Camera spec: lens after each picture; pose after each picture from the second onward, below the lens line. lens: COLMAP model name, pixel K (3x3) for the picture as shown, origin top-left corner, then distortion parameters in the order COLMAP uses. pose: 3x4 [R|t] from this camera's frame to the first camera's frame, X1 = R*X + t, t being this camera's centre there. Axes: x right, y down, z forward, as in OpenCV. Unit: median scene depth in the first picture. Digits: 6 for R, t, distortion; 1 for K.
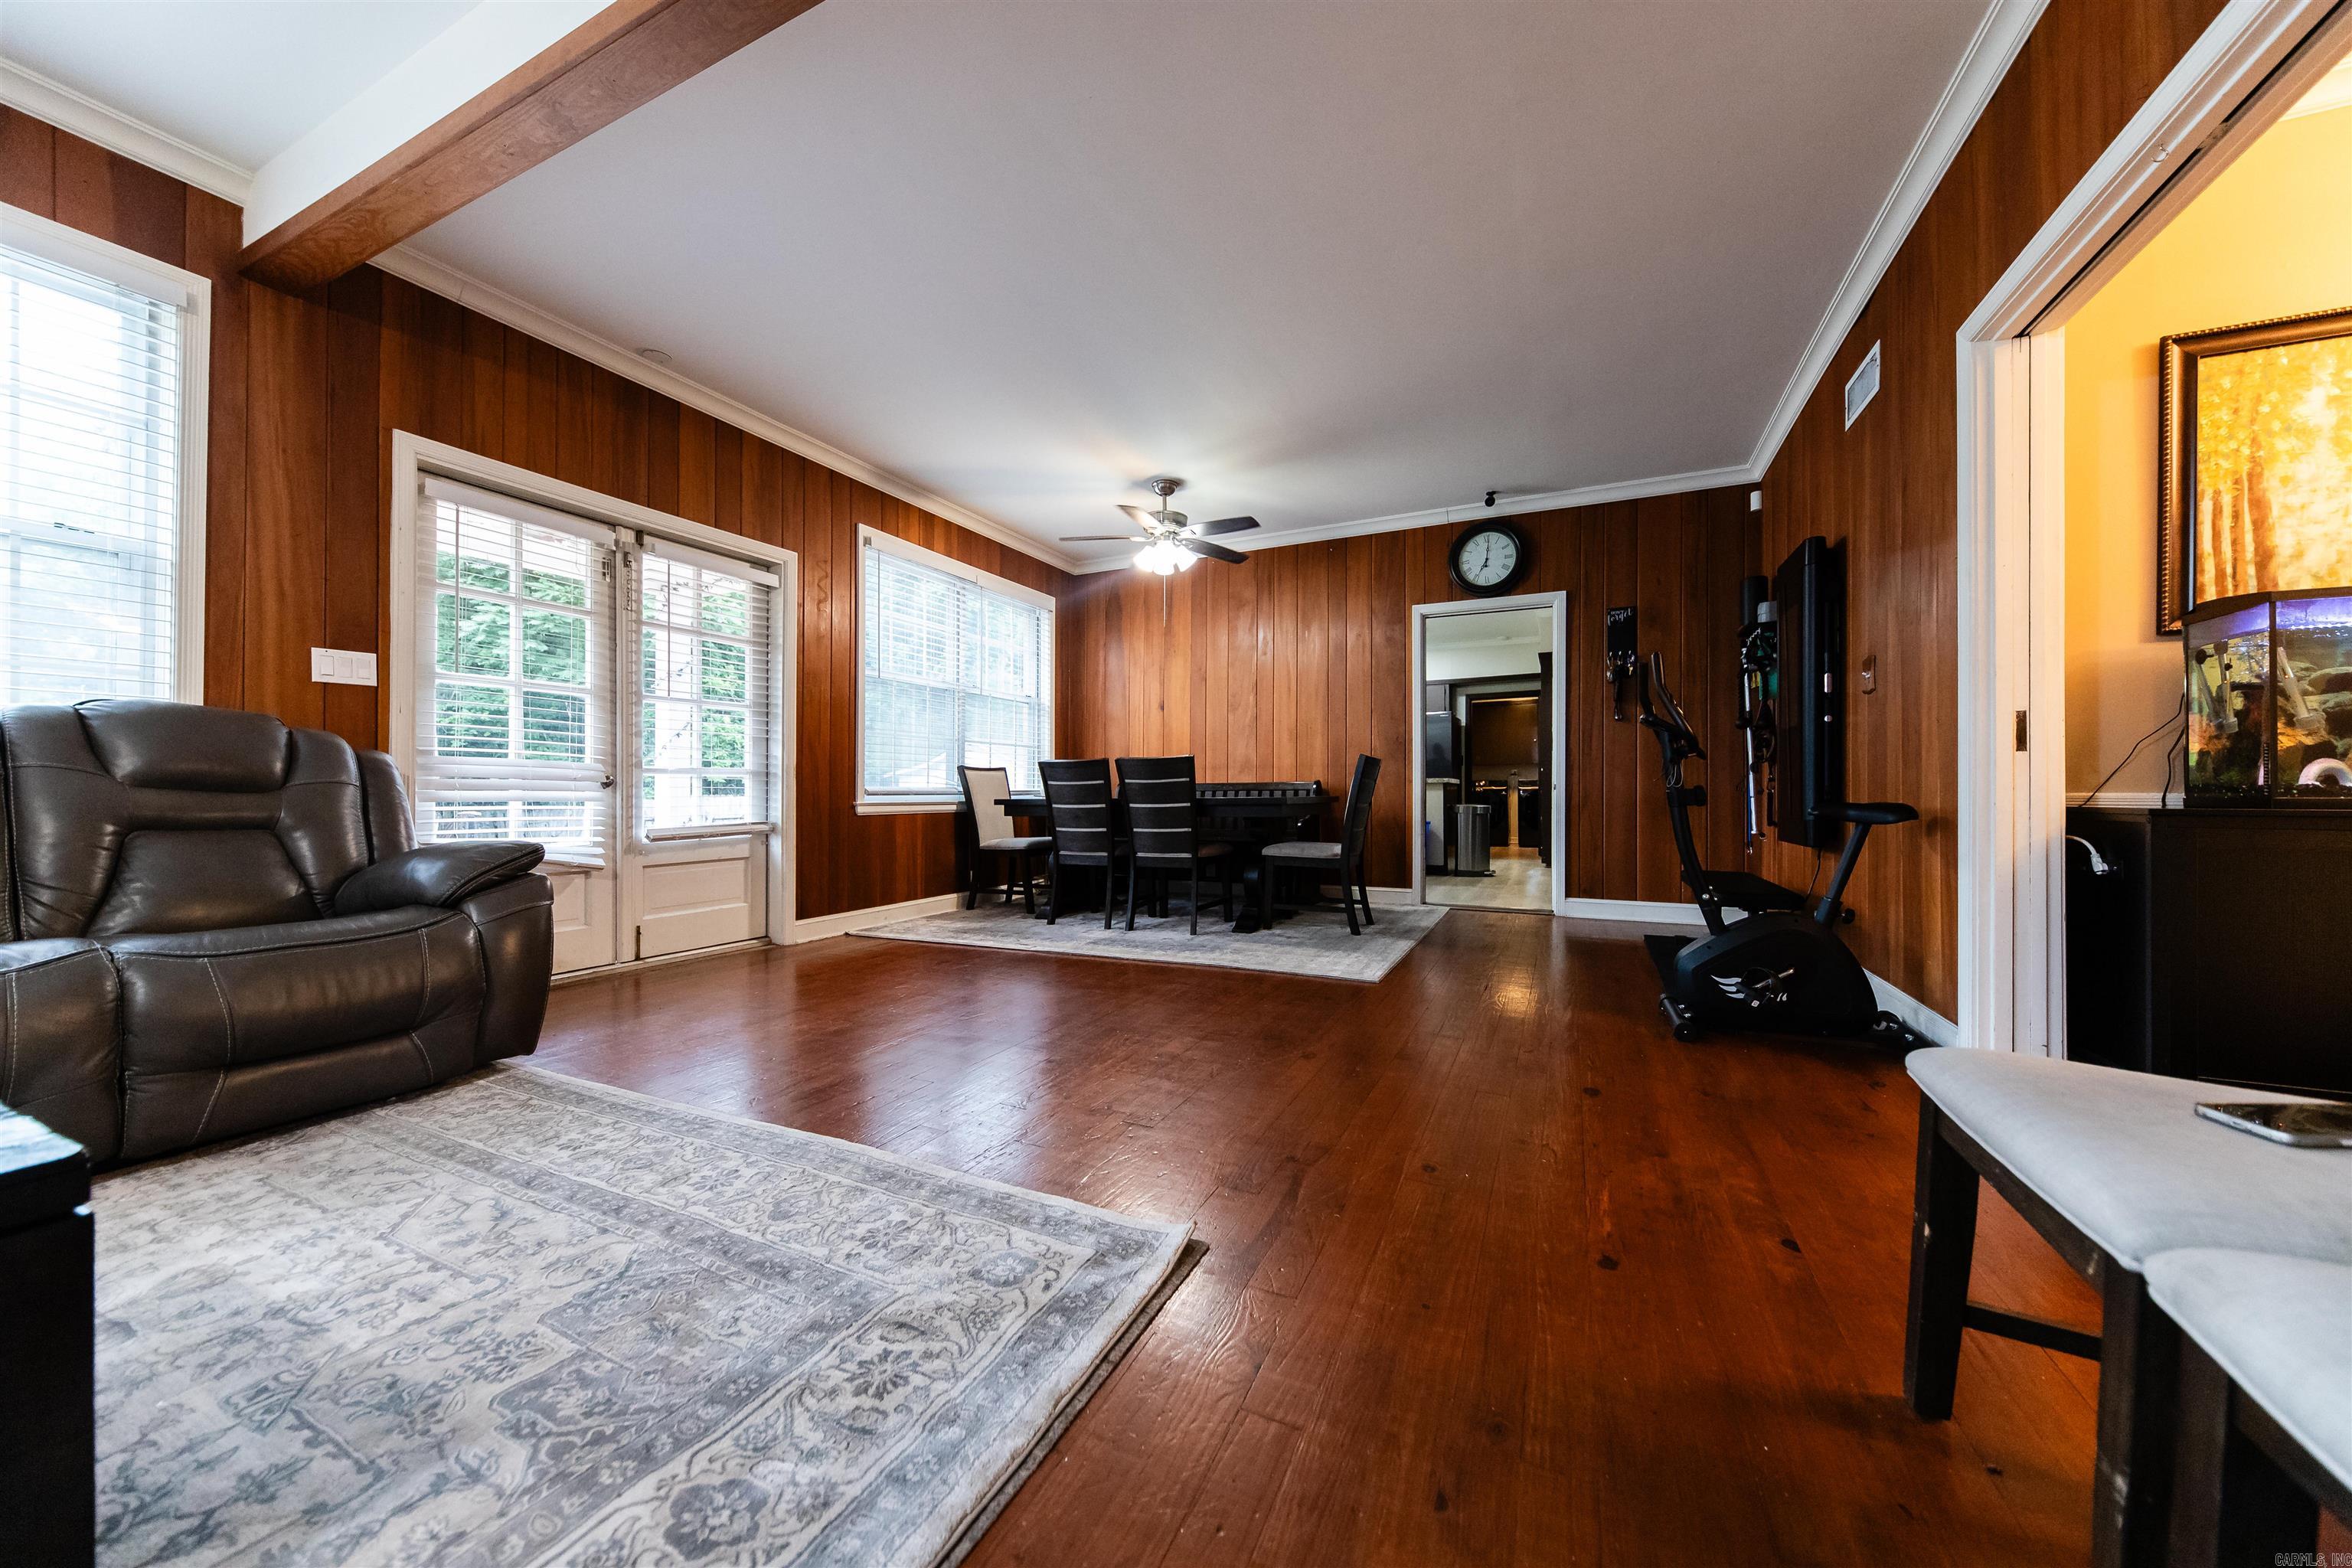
lens RADIAL K [[822.8, 0, 1176.0], [0, 822.8, 784.0], [0, 0, 1]] dist [0.003222, 0.000081]
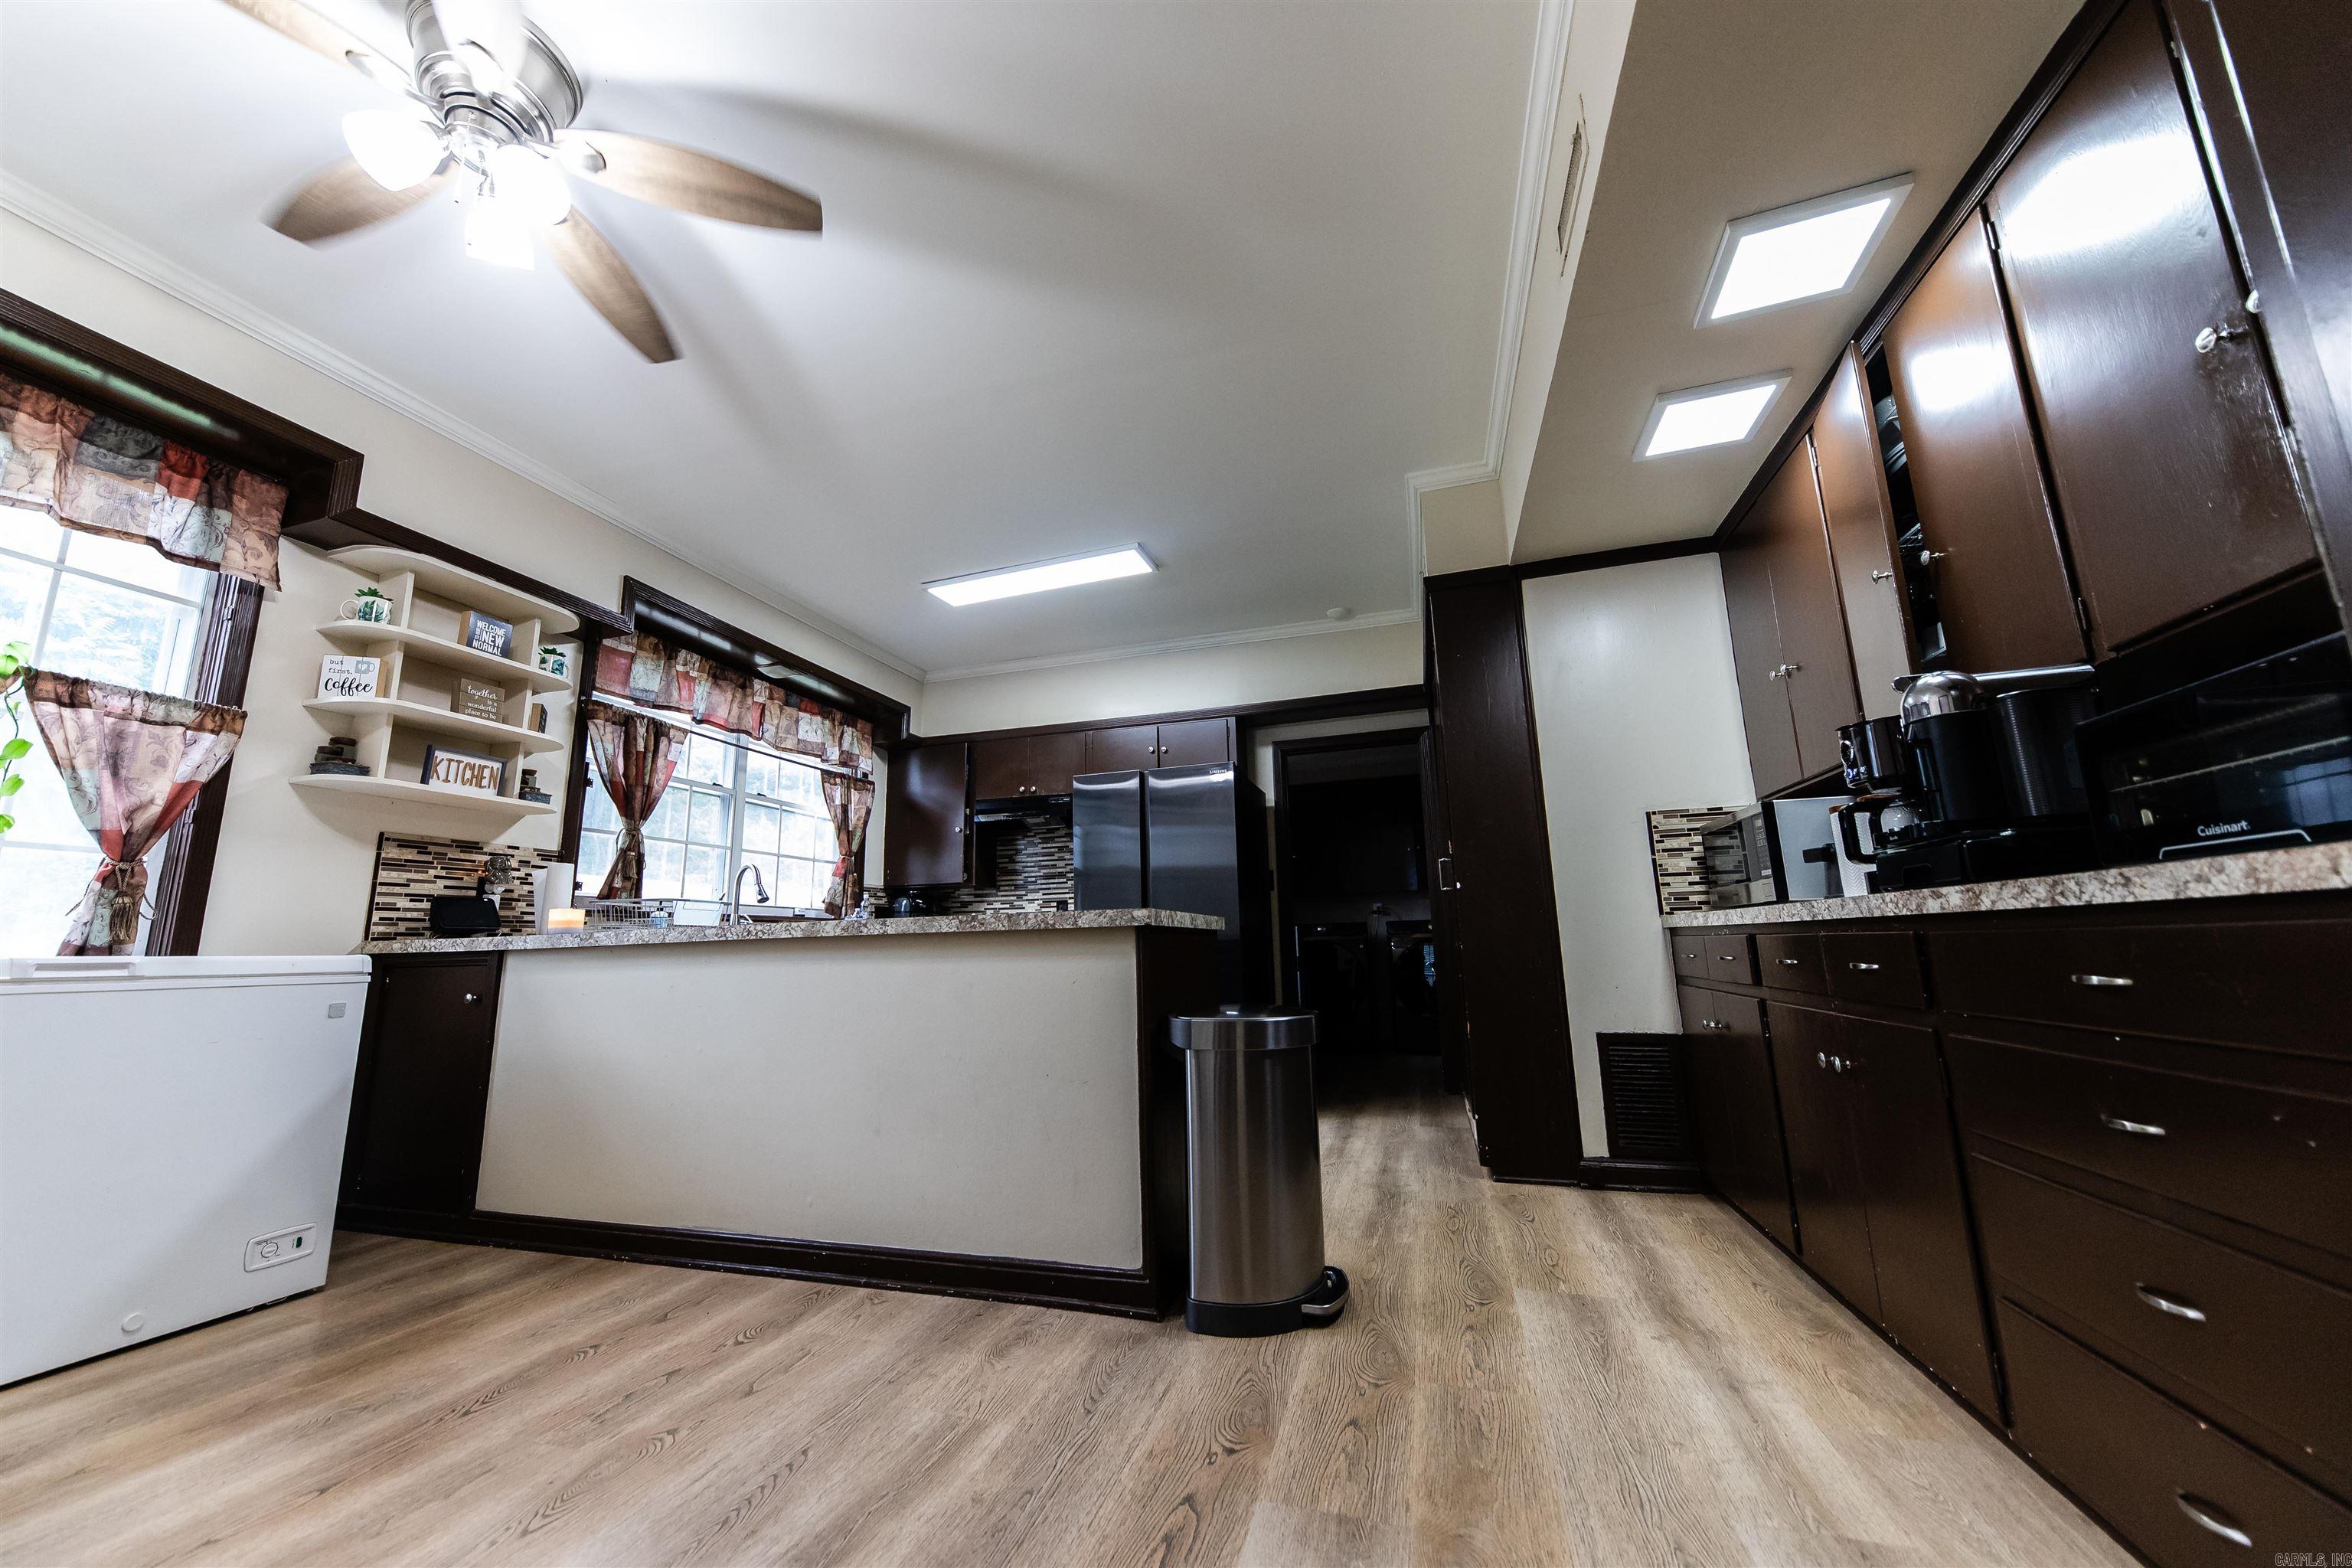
lens RADIAL K [[822.8, 0, 1176.0], [0, 822.8, 784.0], [0, 0, 1]] dist [0.003222, 0.000081]
pose [[0.987372, 0.008854, 0.158168, 0.229267], [0.021856, 0.981275, -0.191367, 0.003437], [-0.156901, 0.192407, 0.968691, 0.574506]]
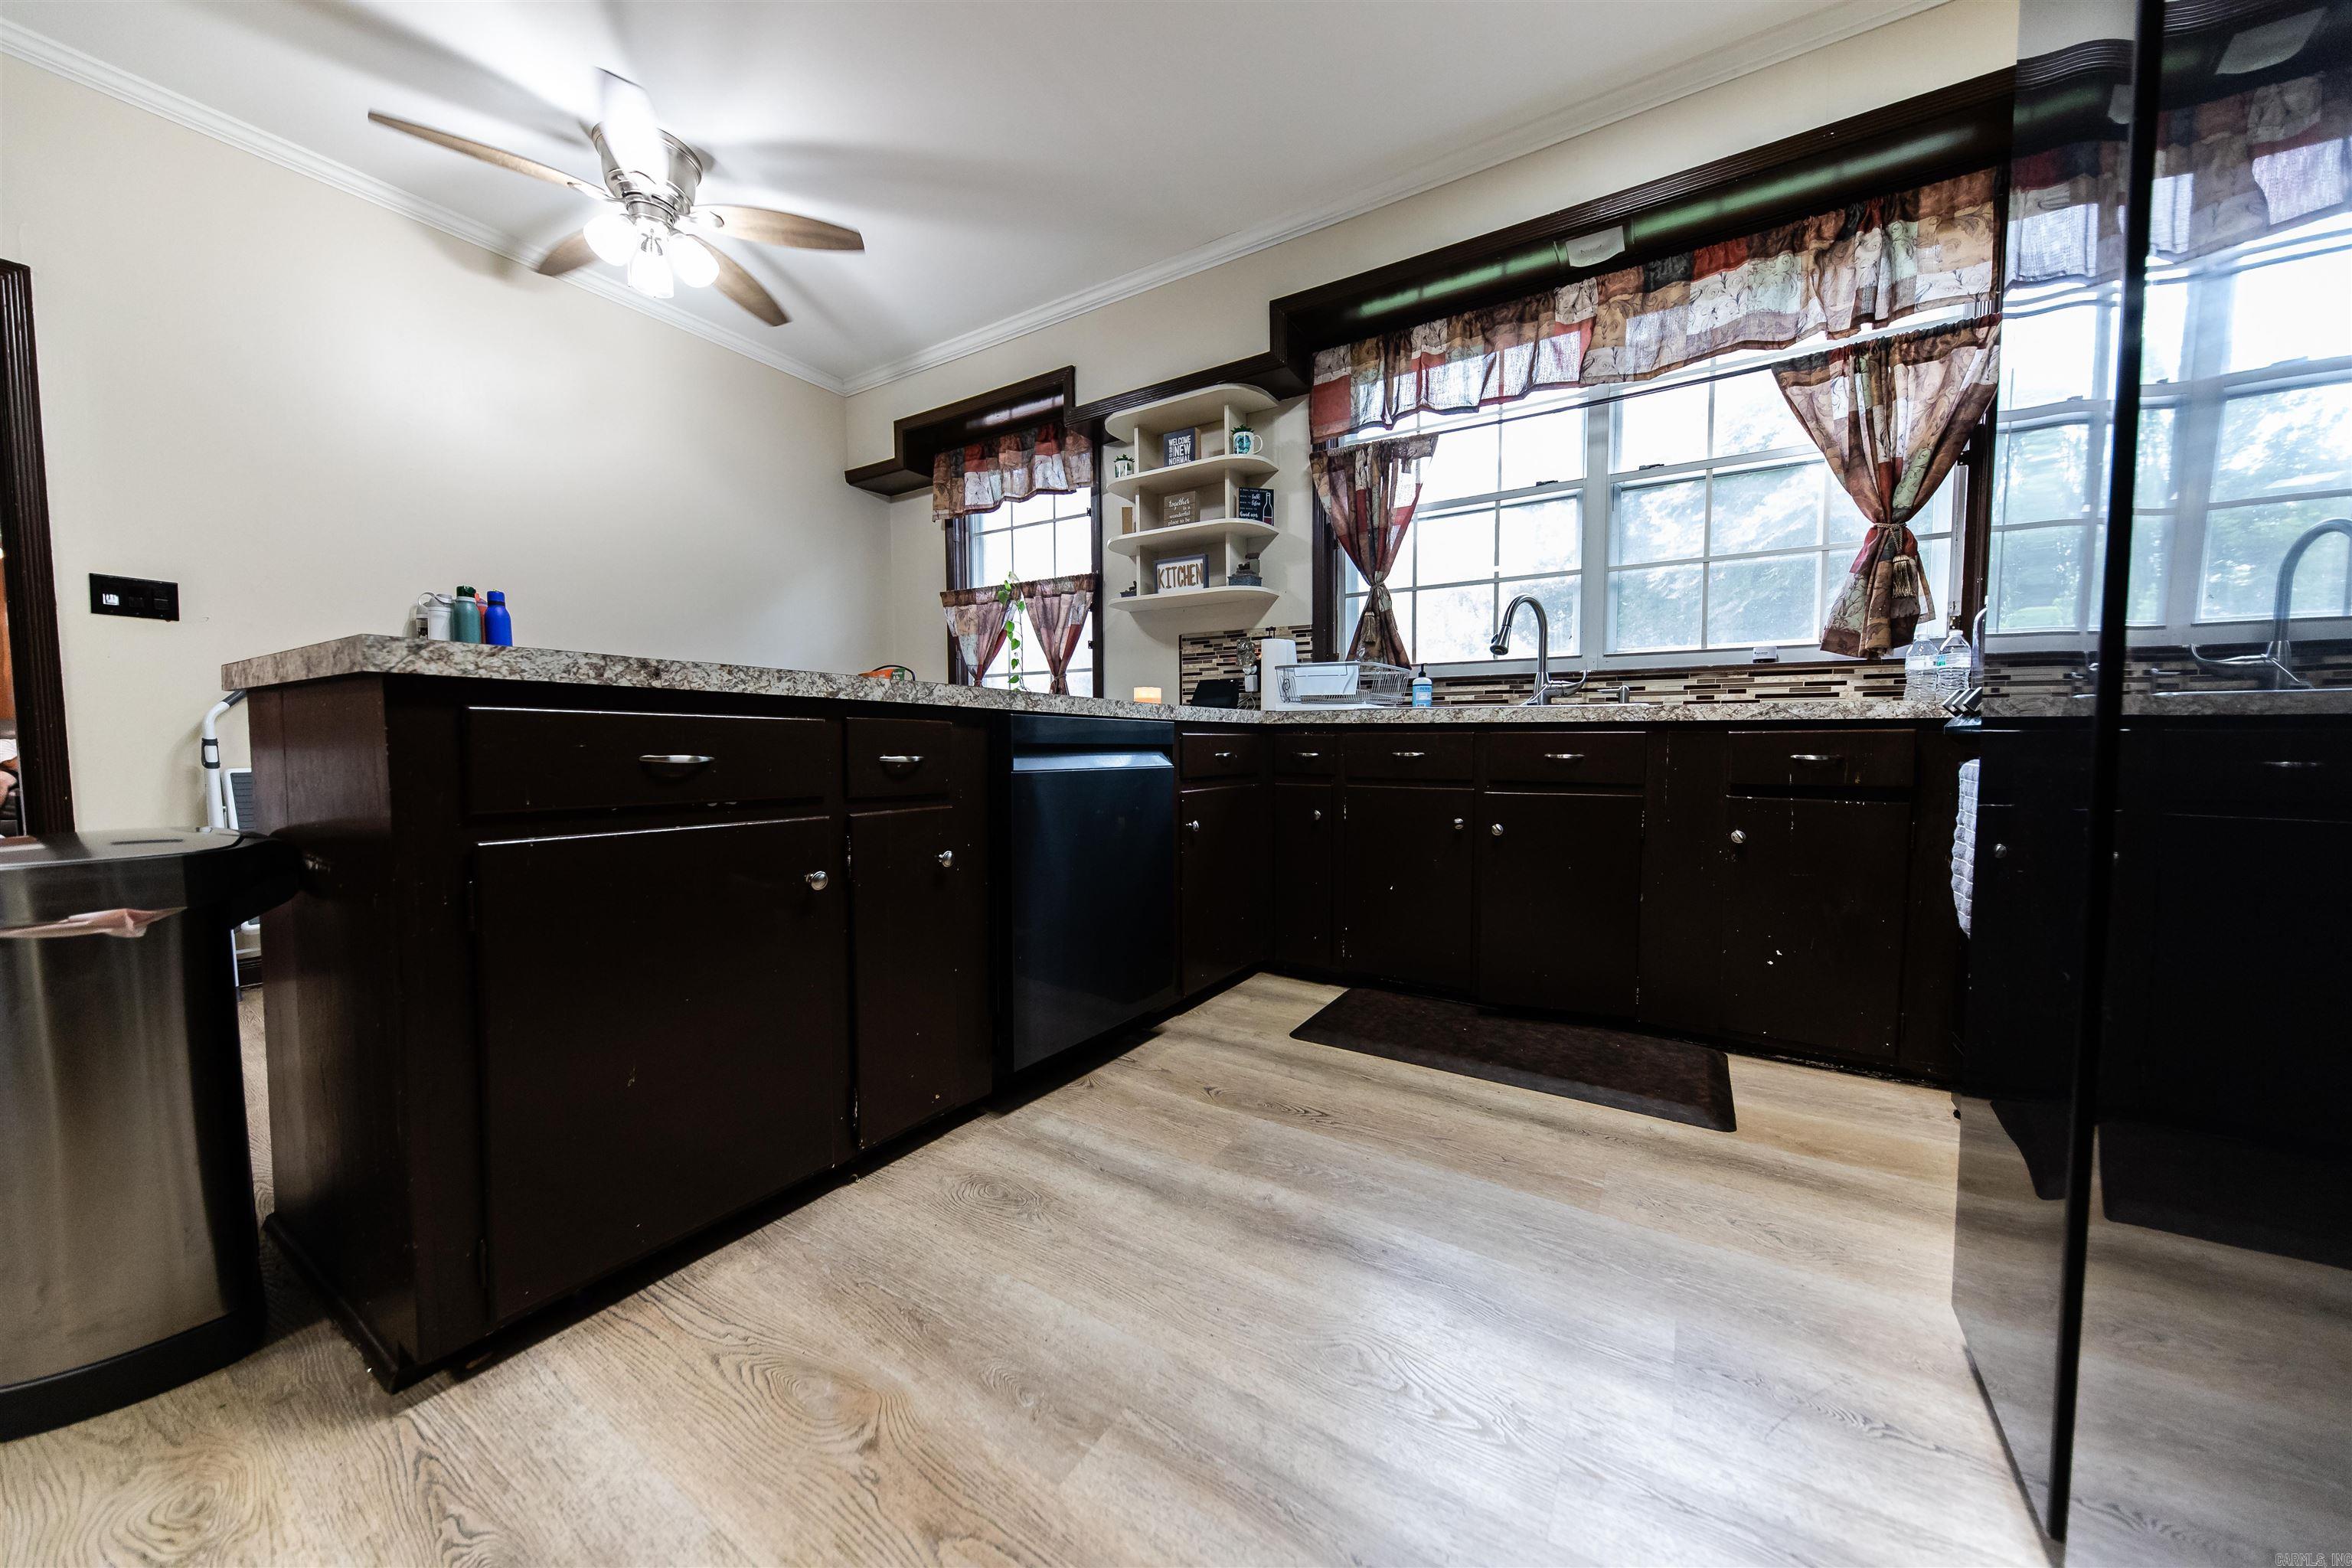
lens RADIAL K [[822.8, 0, 1176.0], [0, 822.8, 784.0], [0, 0, 1]] dist [0.003222, 0.000081]
pose [[-0.132613, 0.049800, -0.989916, 0.317255], [0.001288, 0.998745, 0.050071, 0.005776], [0.991167, 0.005365, -0.132510, 0.804981]]
